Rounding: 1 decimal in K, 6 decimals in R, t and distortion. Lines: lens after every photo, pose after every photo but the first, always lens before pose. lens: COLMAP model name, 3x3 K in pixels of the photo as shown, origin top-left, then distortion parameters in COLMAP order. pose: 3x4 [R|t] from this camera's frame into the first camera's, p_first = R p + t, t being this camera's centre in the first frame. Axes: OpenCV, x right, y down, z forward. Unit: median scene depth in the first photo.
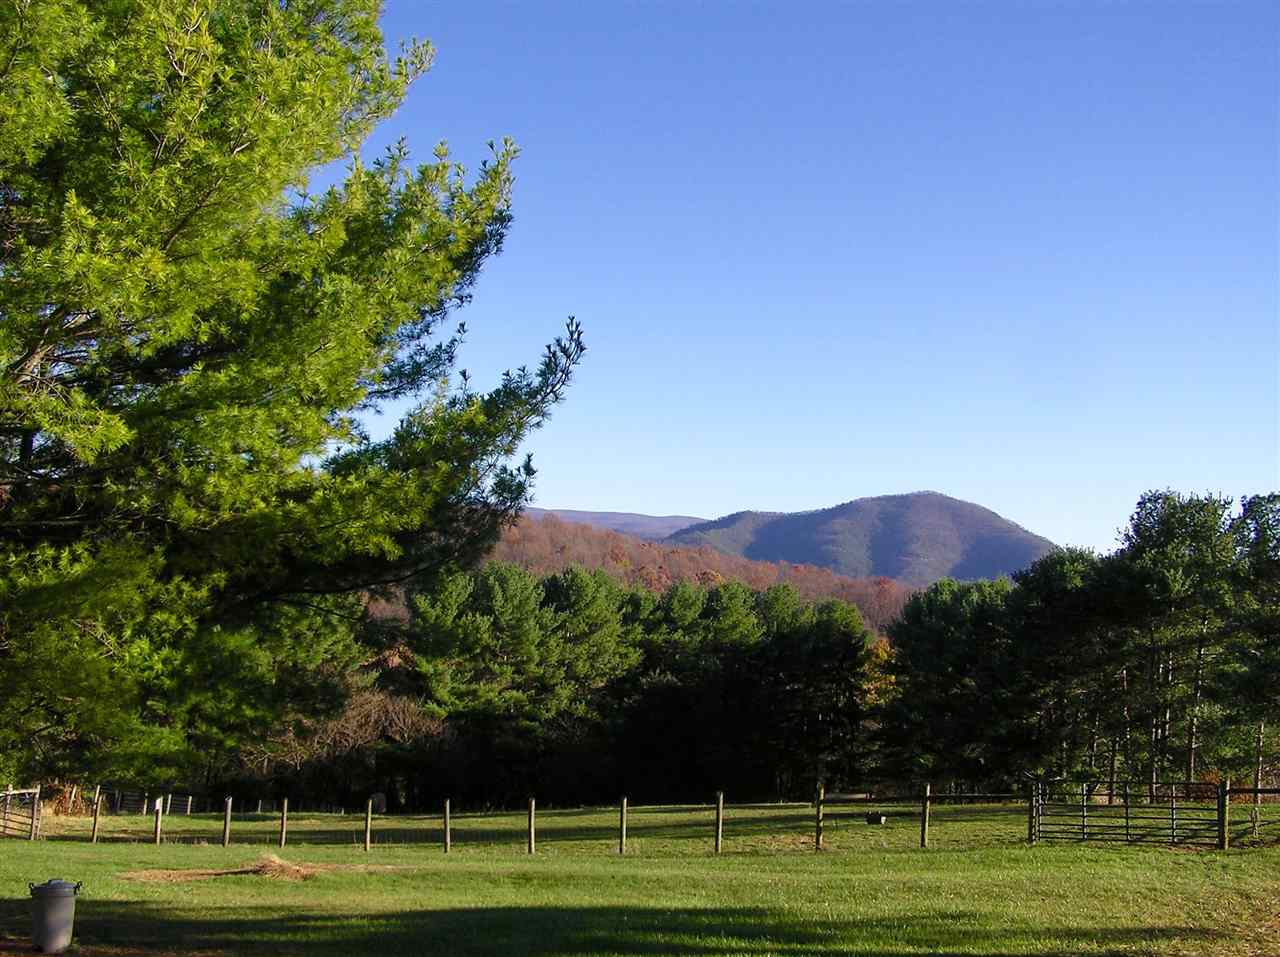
lens RADIAL K [[1524.7, 0, 640.0], [0, 1524.7, 478.5], [0, 0, 1]] dist [-0.198388, 0.530838]
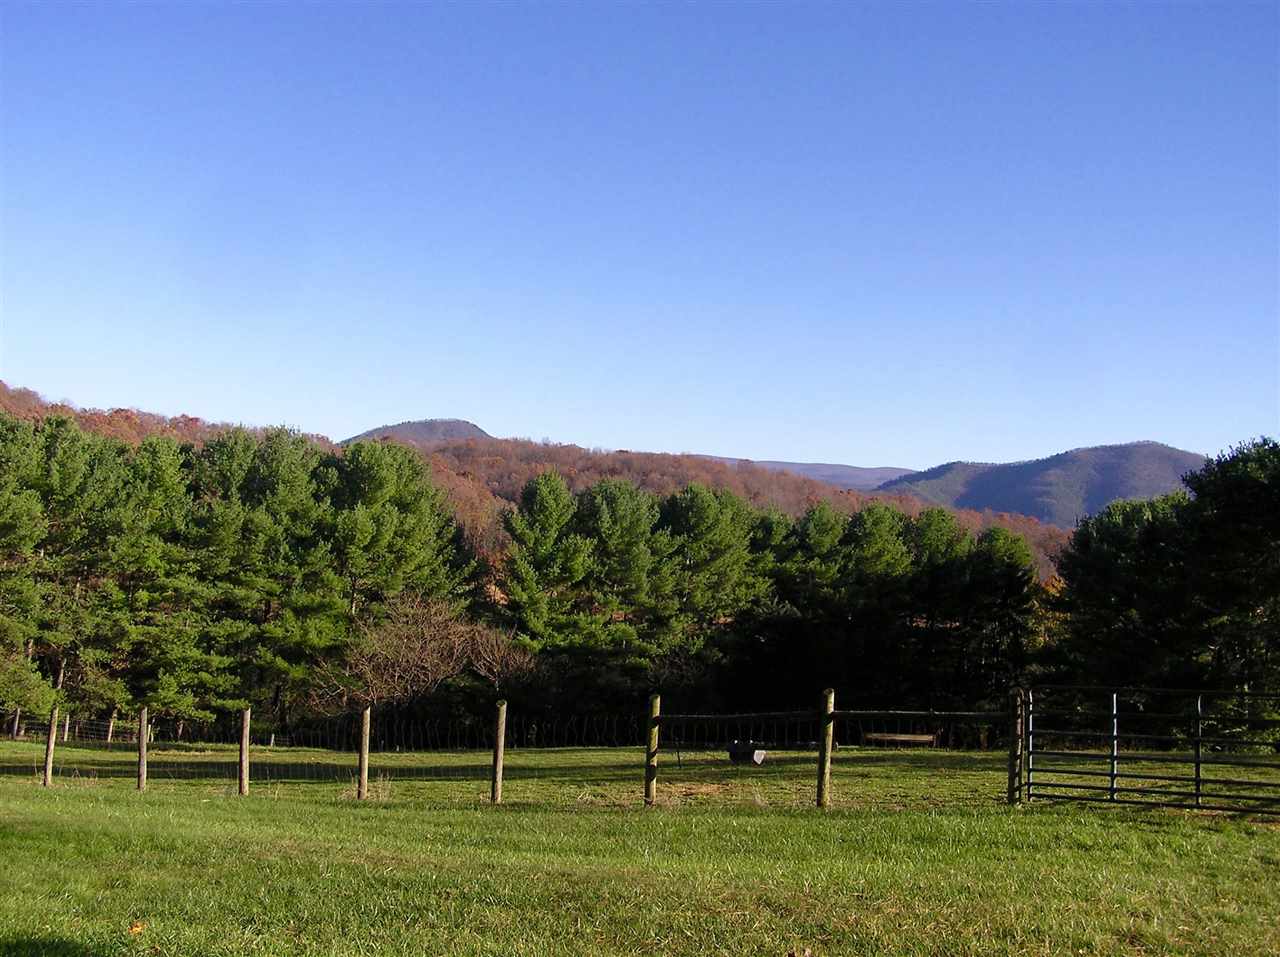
lens RADIAL K [[1524.7, 0, 640.0], [0, 1524.7, 478.5], [0, 0, 1]] dist [-0.198388, 0.530838]
pose [[0.989948, 0.000071, -0.141430, 0.051299], [0.004066, 0.999572, 0.028967, 0.028079], [0.141372, -0.029251, 0.989524, 0.115883]]
